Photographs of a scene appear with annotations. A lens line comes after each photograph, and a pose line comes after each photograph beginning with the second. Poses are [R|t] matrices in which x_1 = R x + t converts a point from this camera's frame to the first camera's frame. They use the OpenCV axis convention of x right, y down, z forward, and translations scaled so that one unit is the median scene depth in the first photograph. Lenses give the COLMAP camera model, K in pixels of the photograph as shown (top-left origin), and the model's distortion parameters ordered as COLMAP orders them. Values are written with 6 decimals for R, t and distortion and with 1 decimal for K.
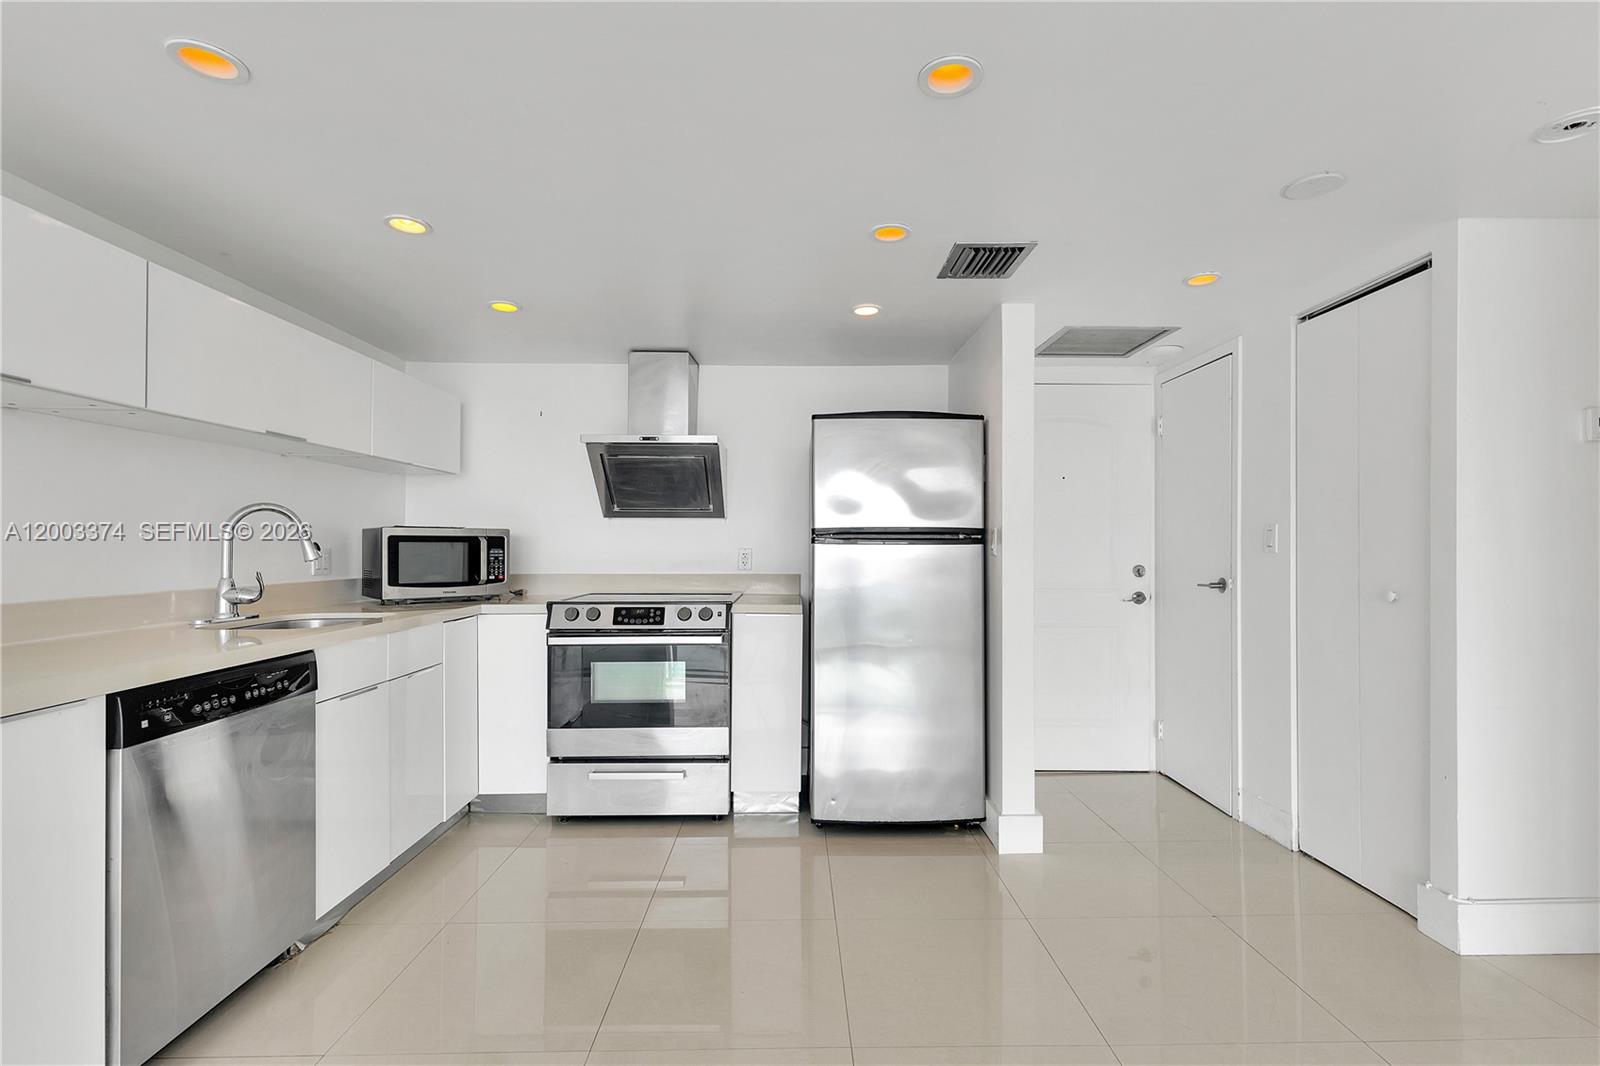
lens RADIAL K [[728.8, 0, 813.2], [0, 728.8, 544.7], [0, 0, 1]] dist [0.010310, -0.002736]
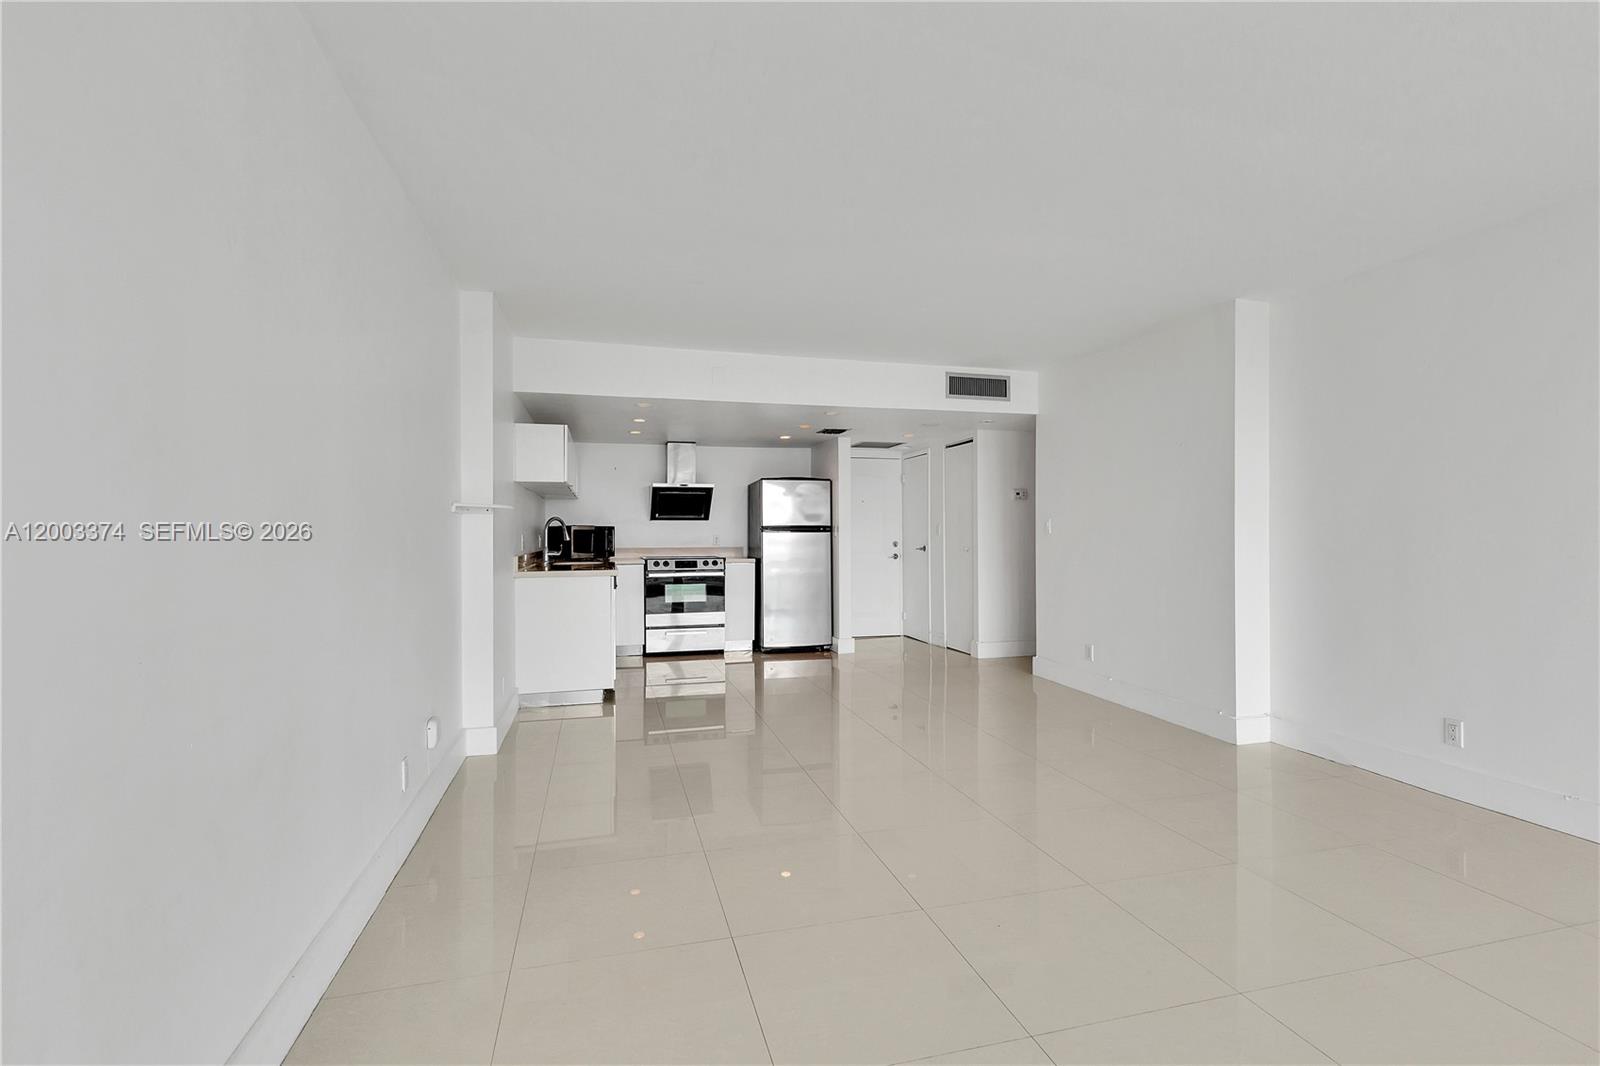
lens RADIAL K [[728.8, 0, 800.7], [0, 728.8, 529.3], [0, 0, 1]] dist [0.010310, -0.002736]
pose [[0.970576, -0.003600, 0.240769, -0.440901], [0.004909, 0.999976, -0.004837, 0.000779], [-0.240746, 0.005877, 0.970570, -1.309126]]
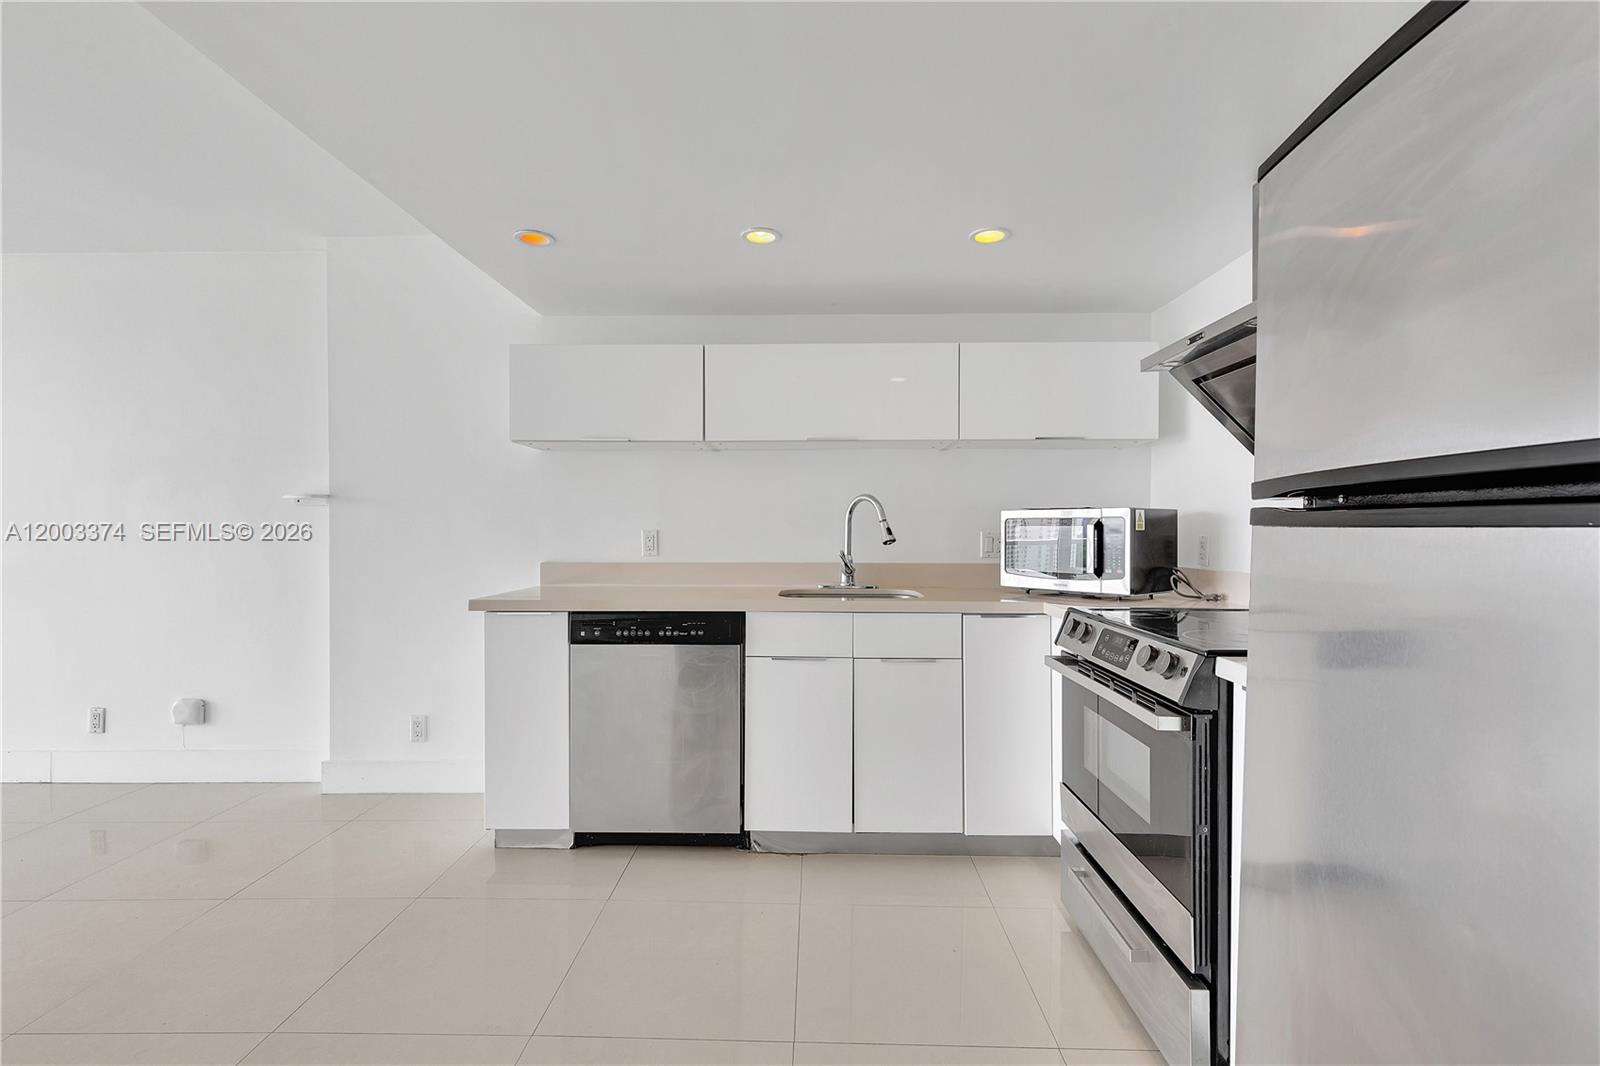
lens RADIAL K [[728.8, 0, 802.7], [0, 728.8, 530.6], [0, 0, 1]] dist [0.010310, -0.002736]
pose [[-0.037897, 0.001957, -0.999280, 0.371437], [0.000280, 0.999998, 0.001948, 0.000426], [0.999282, -0.000206, -0.037898, 0.762667]]
